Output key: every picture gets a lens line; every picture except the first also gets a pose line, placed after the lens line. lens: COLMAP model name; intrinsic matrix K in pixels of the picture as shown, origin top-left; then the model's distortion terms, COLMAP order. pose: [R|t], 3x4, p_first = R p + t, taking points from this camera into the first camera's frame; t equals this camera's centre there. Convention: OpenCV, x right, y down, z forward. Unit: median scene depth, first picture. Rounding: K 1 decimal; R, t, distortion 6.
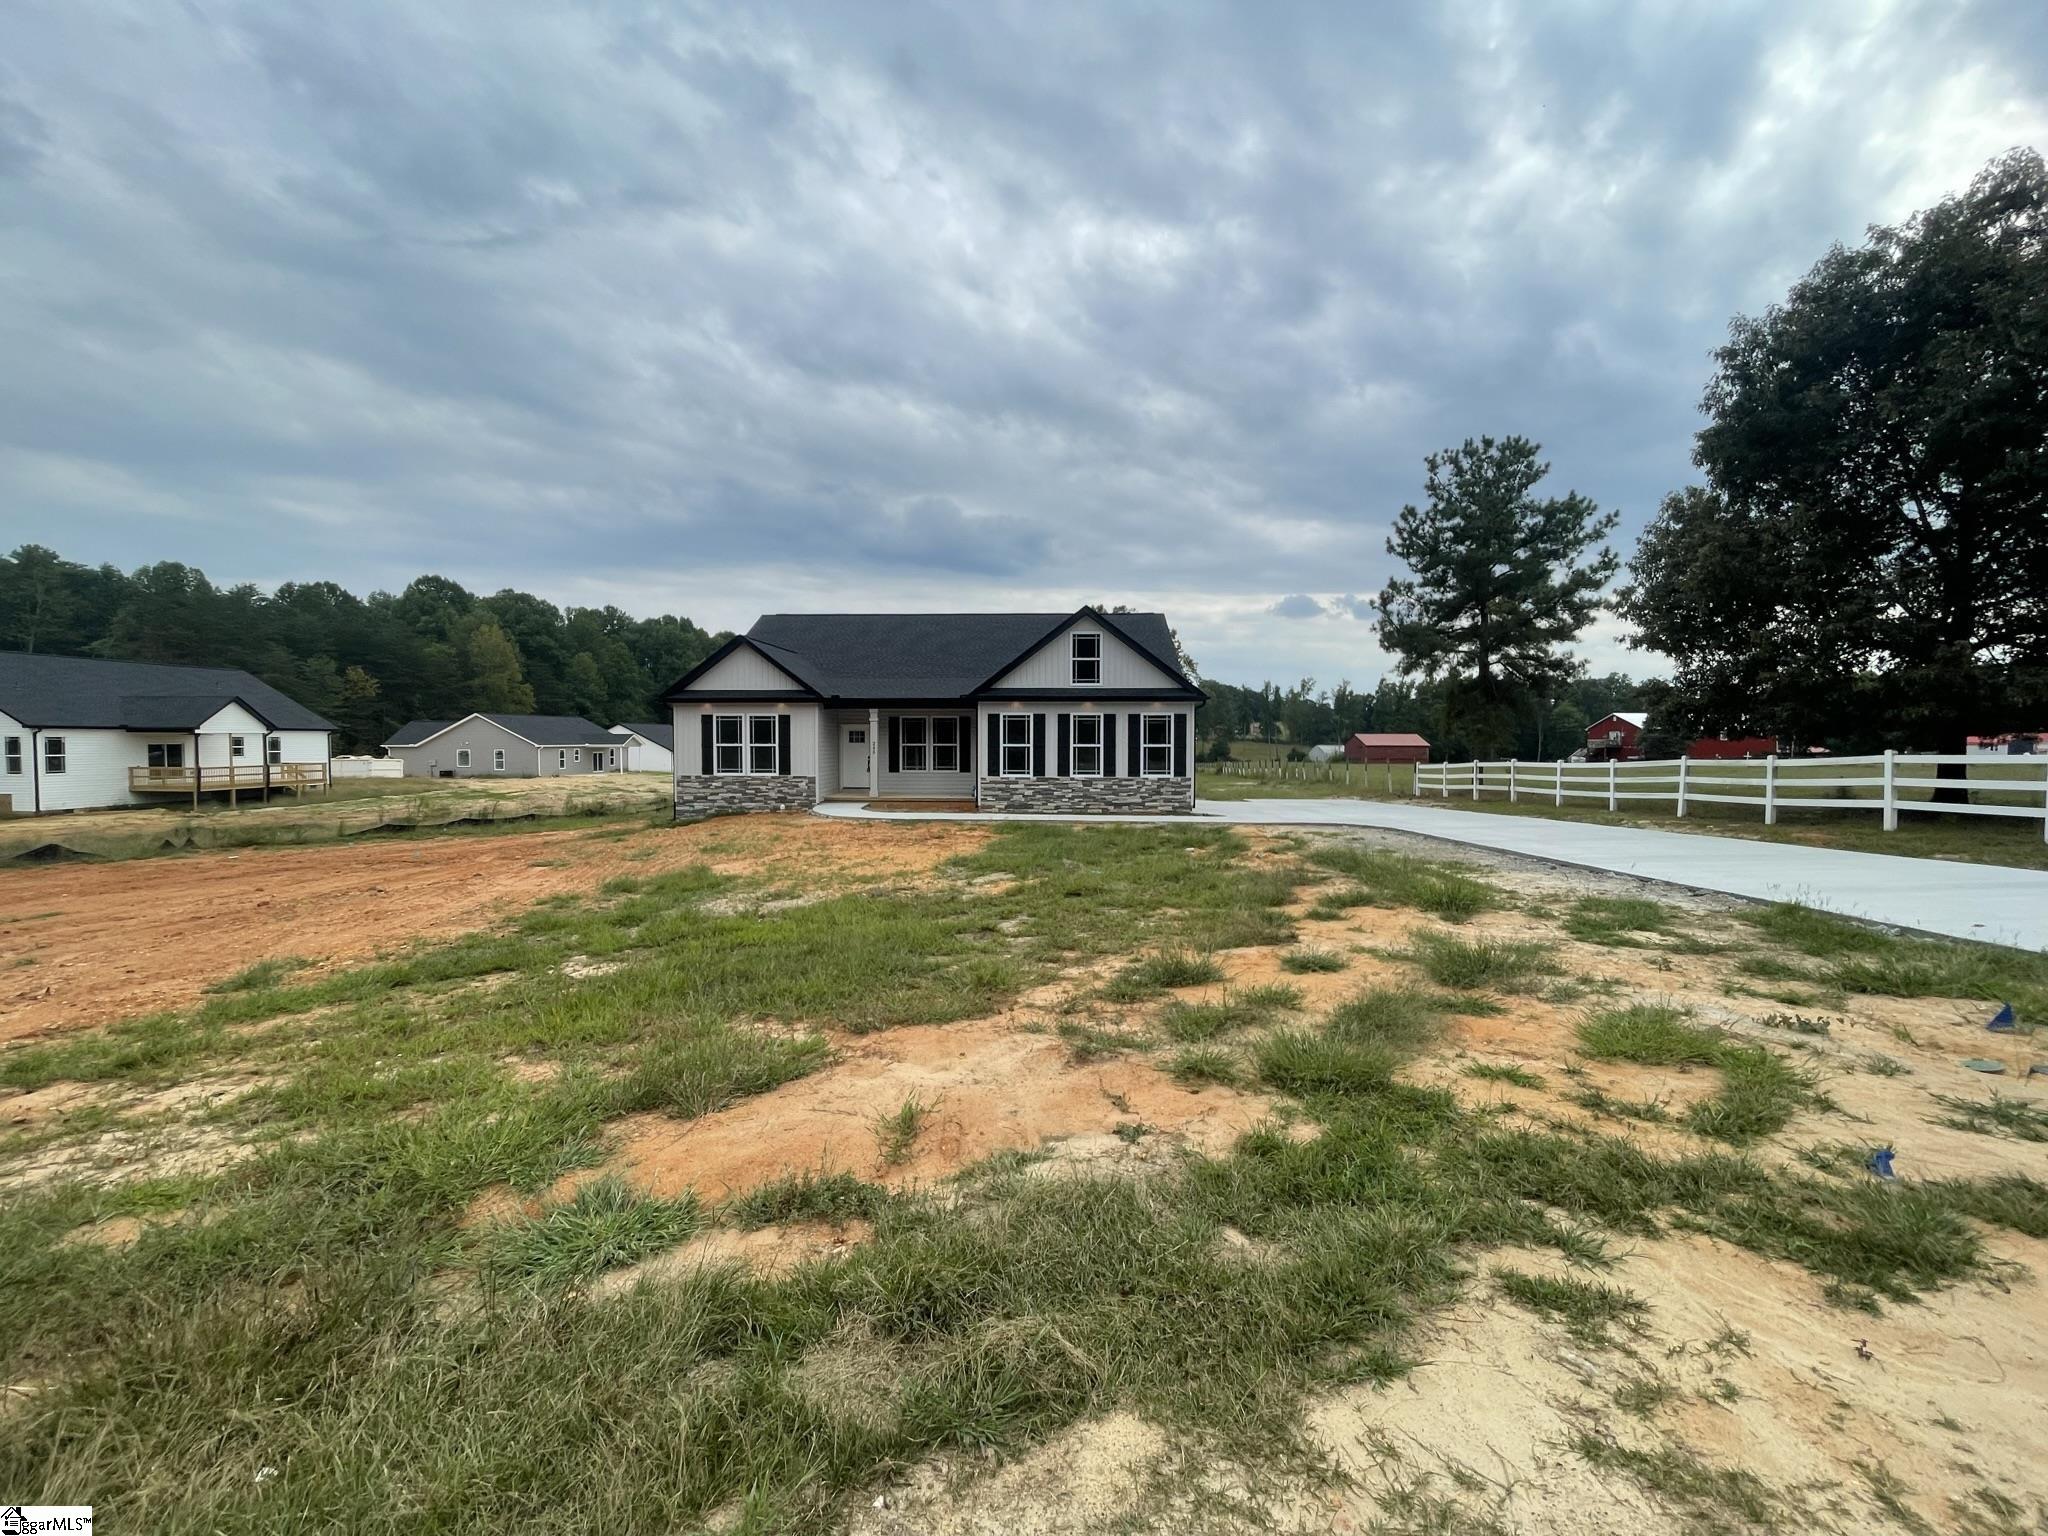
lens RADIAL K [[820.3, 0, 1024.4], [0, 820.3, 774.5], [0, 0, 1]] dist [-0.002132, -0.000821]
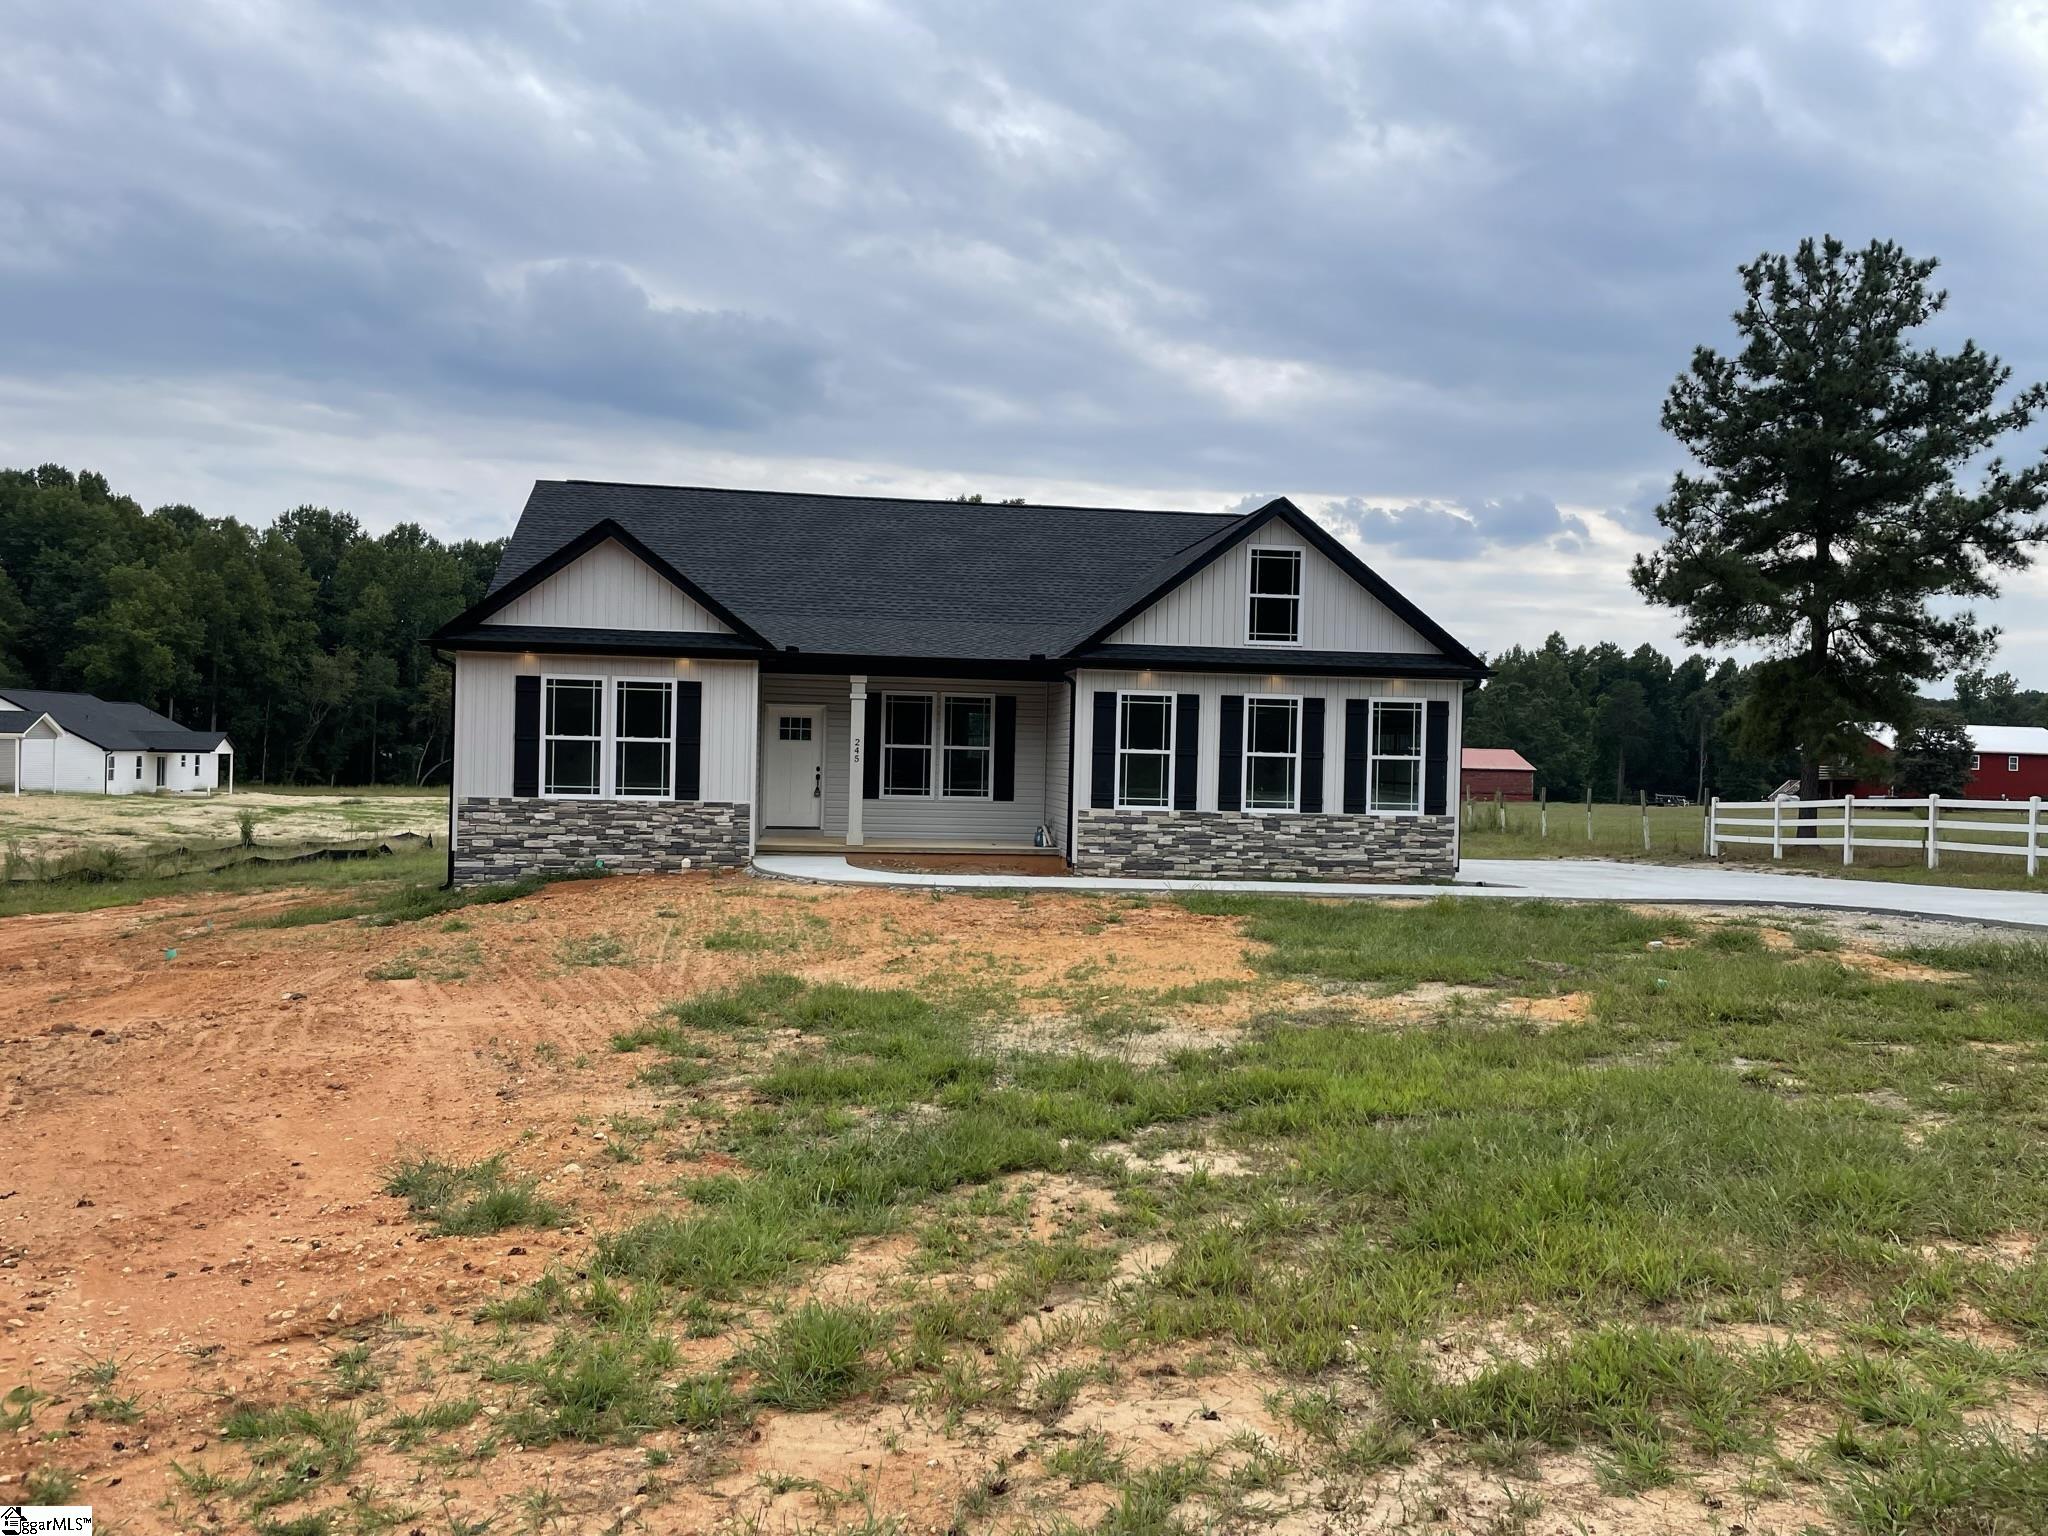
lens RADIAL K [[1546.8, 0, 1018.7], [0, 1546.8, 778.7], [0, 0, 1]] dist [0.065619, -0.067574]
pose [[0.984765, 0.019271, 0.172817, -0.231514], [-0.015414, 0.999602, -0.023634, 0.006366], [-0.173204, 0.020610, 0.984670, 0.016914]]
